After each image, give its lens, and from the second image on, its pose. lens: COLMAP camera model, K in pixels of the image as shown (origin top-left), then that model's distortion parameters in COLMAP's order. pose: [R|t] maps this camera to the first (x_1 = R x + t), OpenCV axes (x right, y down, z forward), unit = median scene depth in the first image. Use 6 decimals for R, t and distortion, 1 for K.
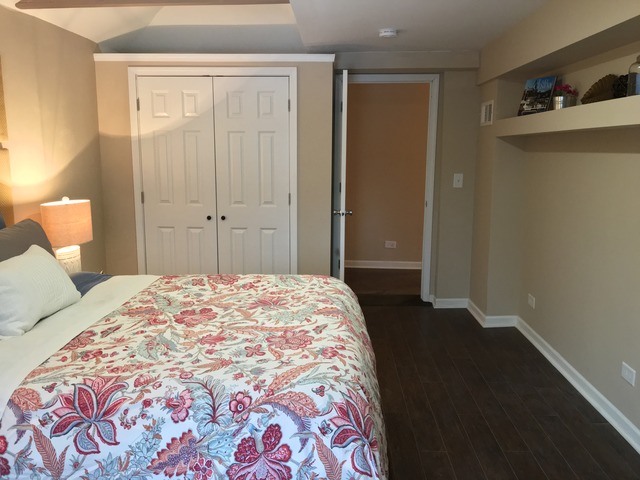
lens RADIAL K [[544.1, 0, 320.3], [0, 544.1, 239.9], [0, 0, 1]] dist [-0.004074, -0.000146]
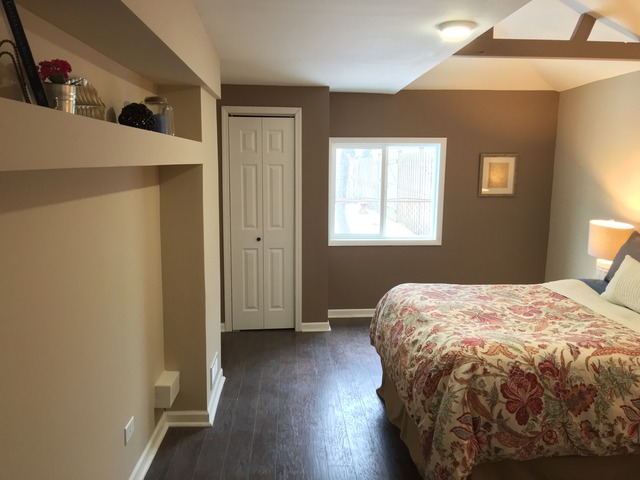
lens RADIAL K [[544.1, 0, 320.3], [0, 544.1, 240.6], [0, 0, 1]] dist [-0.004074, -0.000146]
pose [[-0.997024, 0.000958, -0.077088, 0.351471], [-0.022288, 0.953643, 0.300113, -0.385979], [0.073802, 0.300938, -0.950784, 2.052149]]
